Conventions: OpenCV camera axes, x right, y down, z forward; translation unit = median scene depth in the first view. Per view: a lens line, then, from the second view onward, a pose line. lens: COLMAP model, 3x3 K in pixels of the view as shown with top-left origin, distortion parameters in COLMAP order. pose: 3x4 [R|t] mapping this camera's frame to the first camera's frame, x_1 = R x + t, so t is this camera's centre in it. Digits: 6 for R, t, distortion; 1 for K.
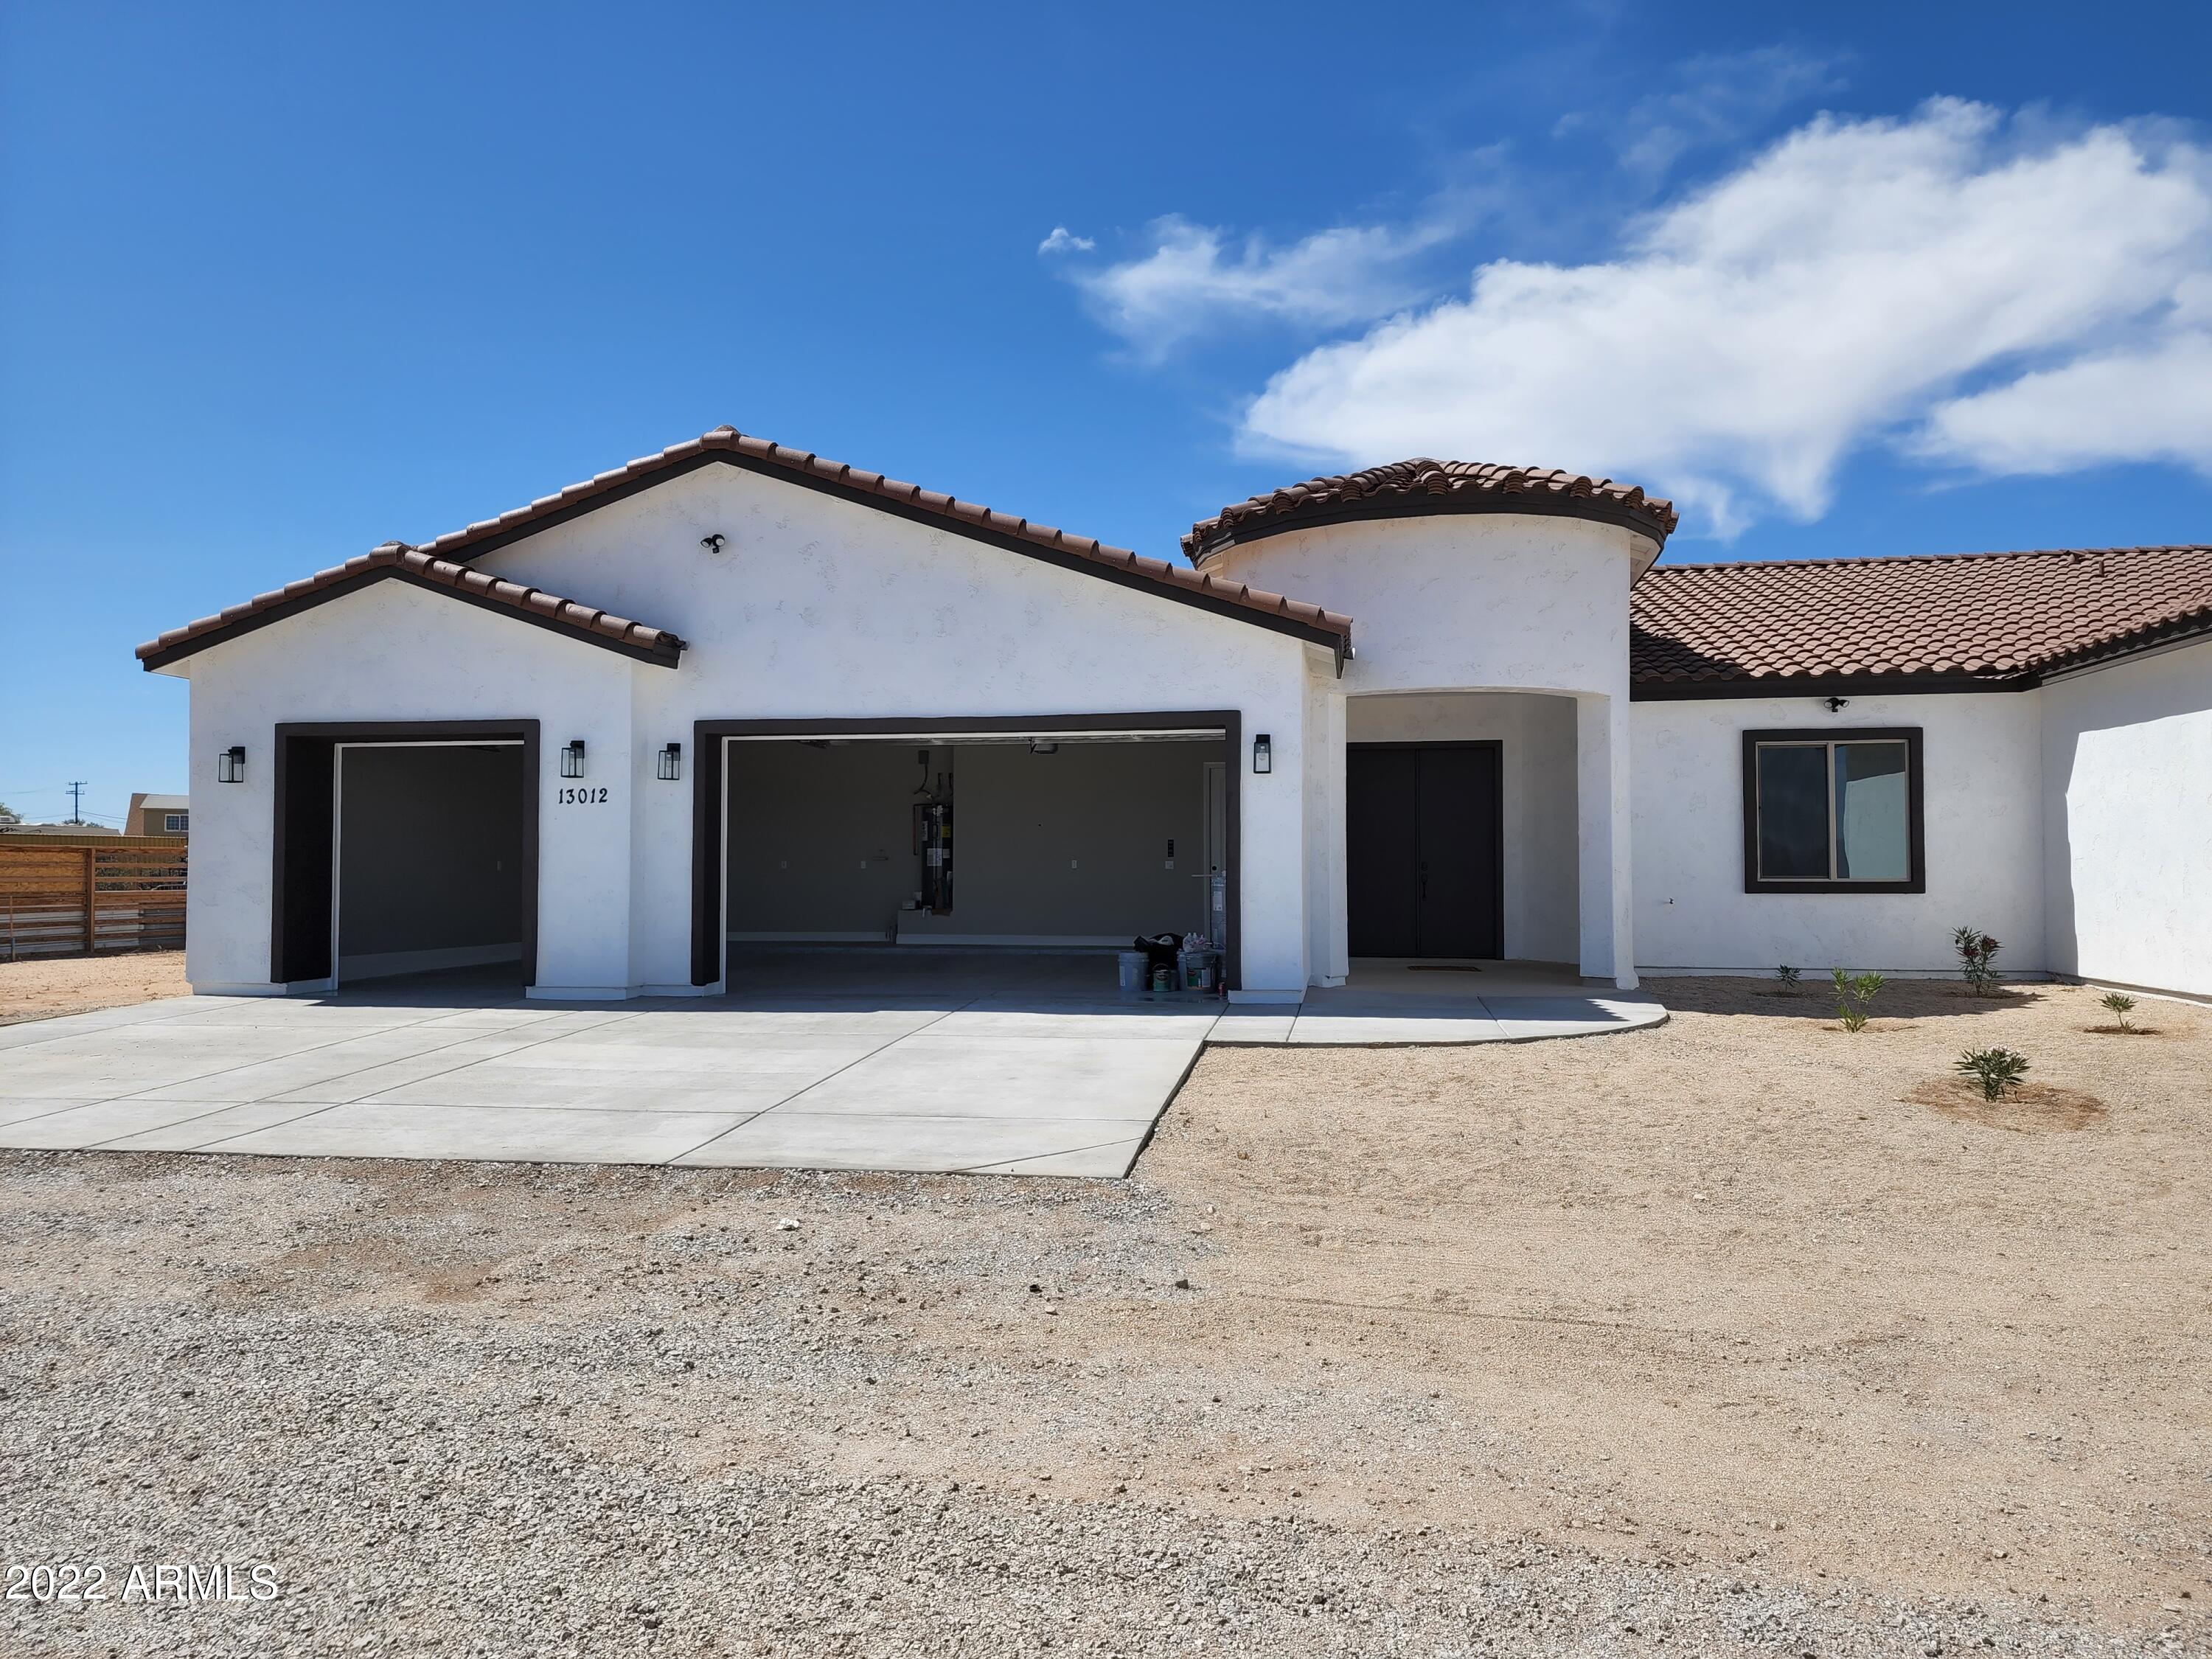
lens RADIAL K [[1473.6, 0, 1098.0], [0, 1473.6, 823.4], [0, 0, 1]] dist [0.086447, -0.069299]
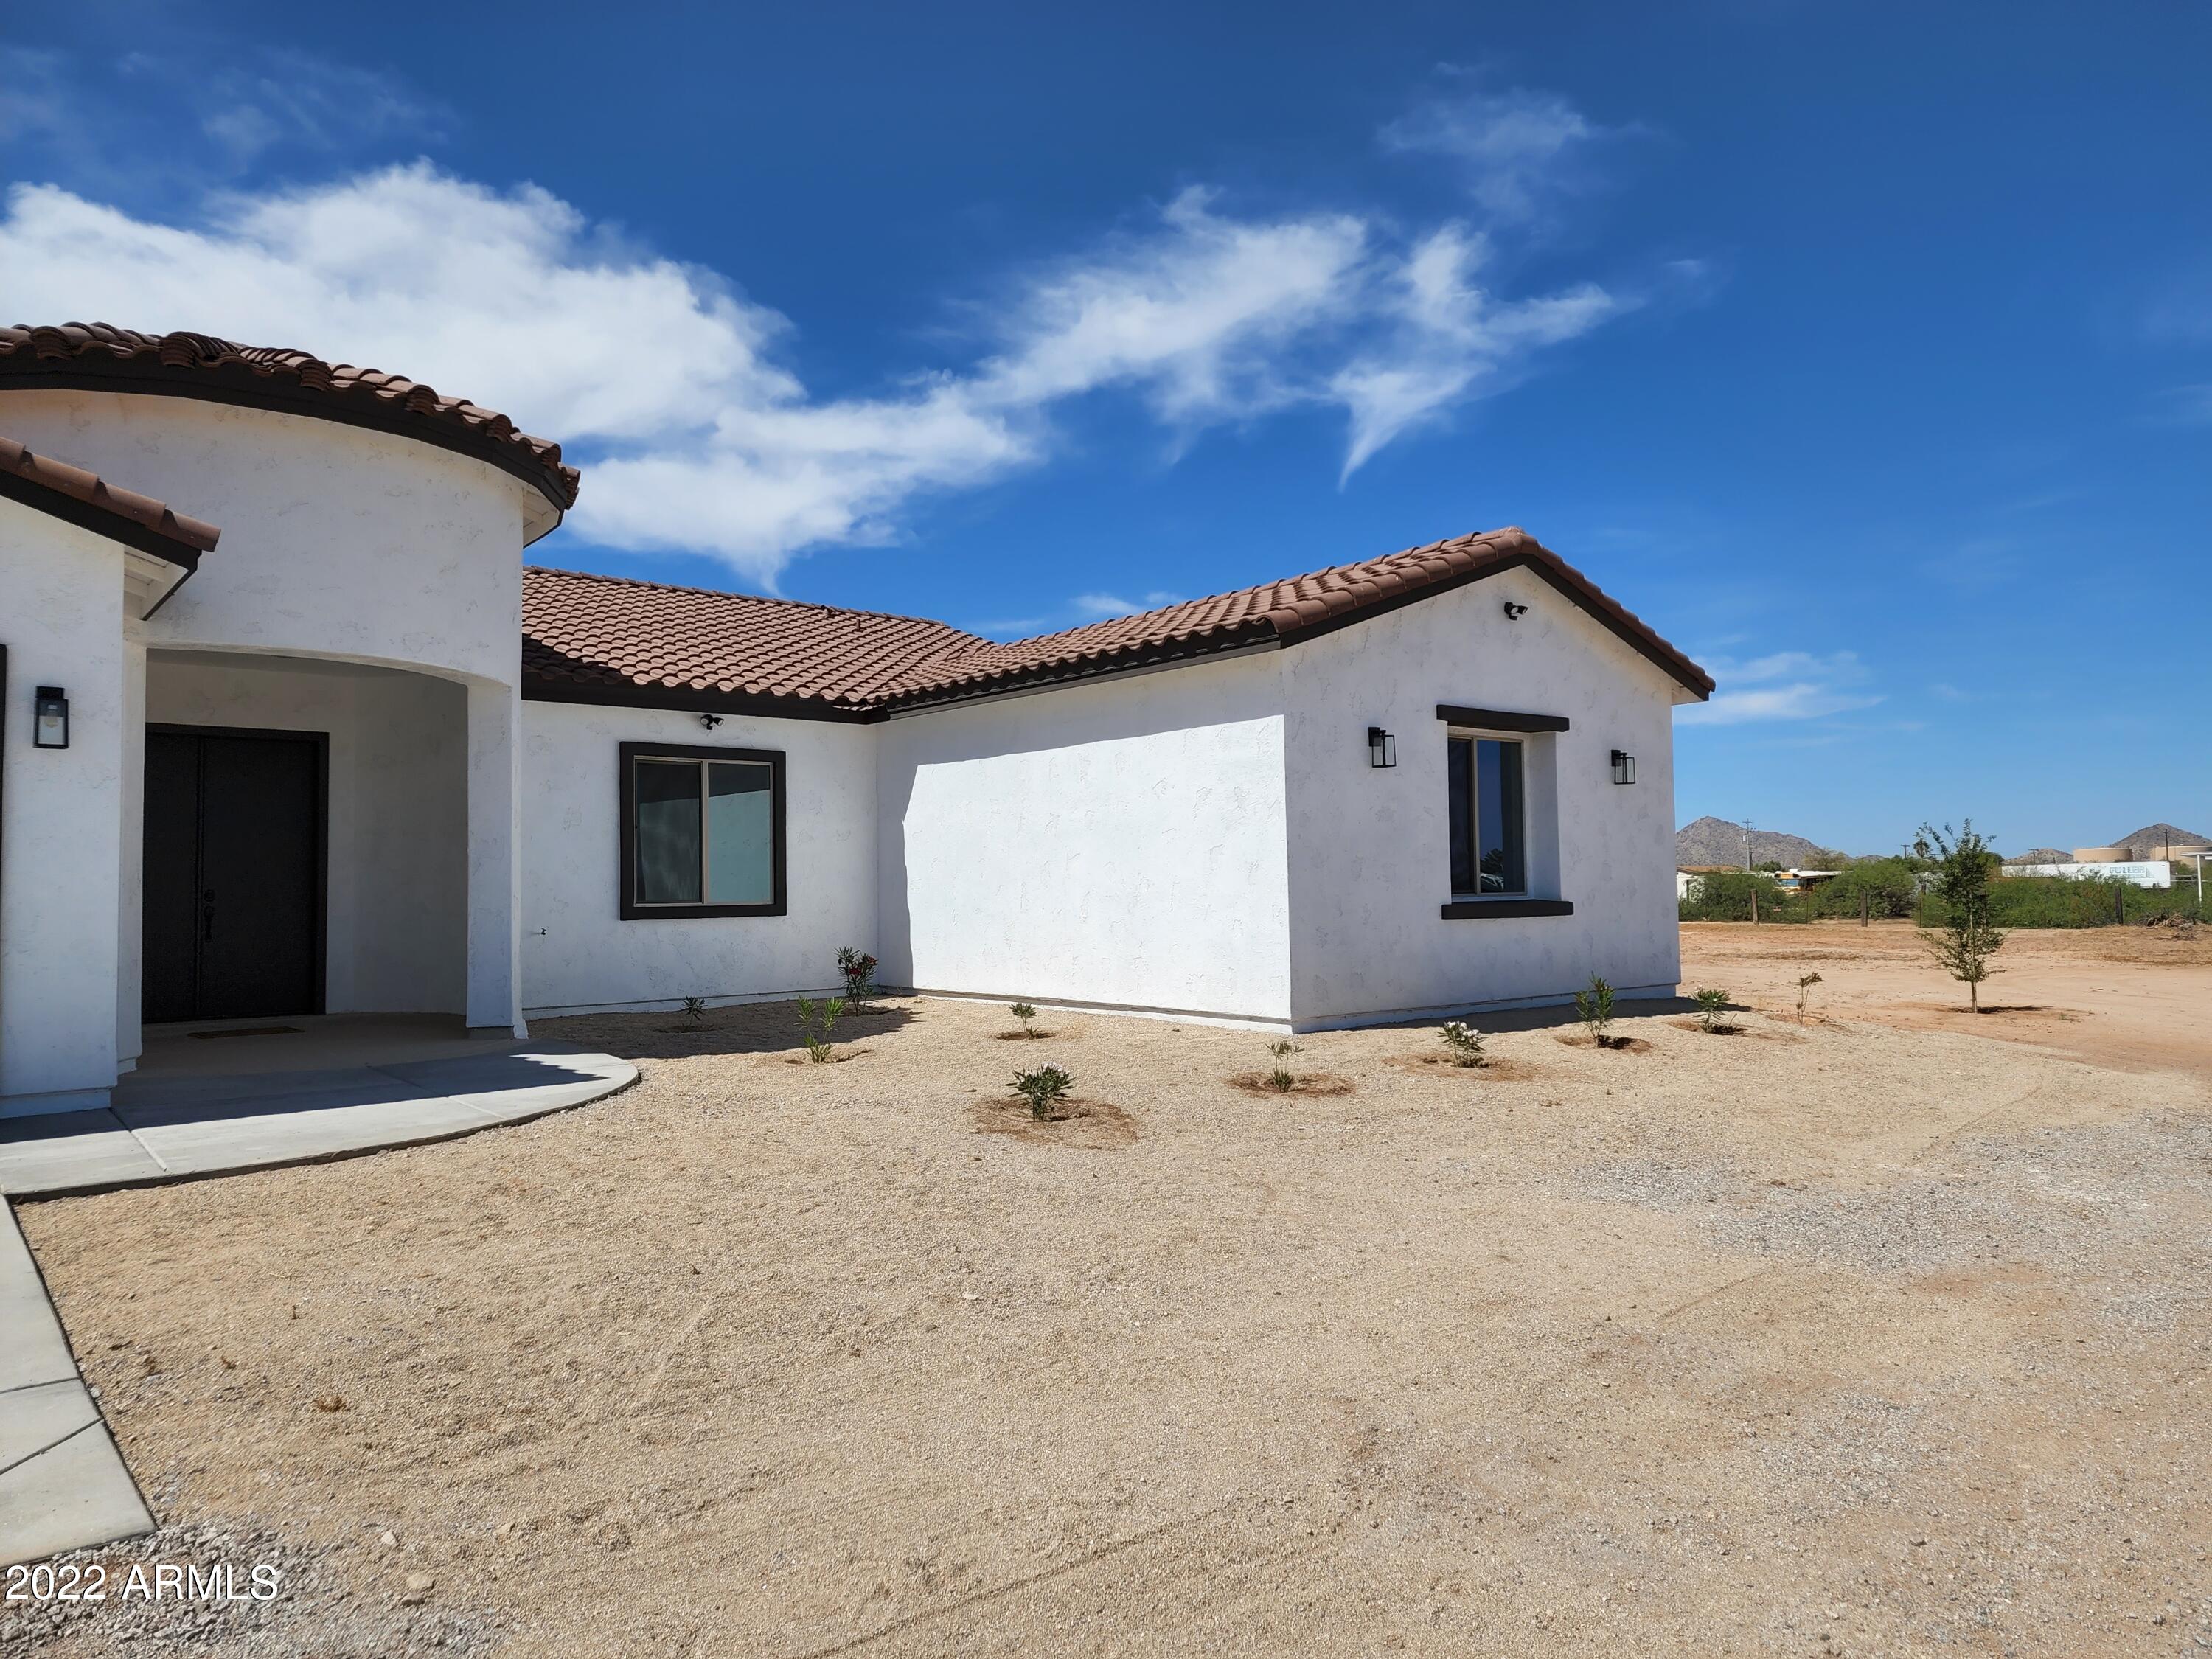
lens RADIAL K [[1473.6, 0, 1098.0], [0, 1473.6, 823.4], [0, 0, 1]] dist [0.086447, -0.069299]
pose [[0.639969, 0.027611, 0.767904, -0.081209], [-0.012535, 0.999596, -0.025495, 0.007430], [-0.768298, 0.006690, 0.640057, 0.201973]]
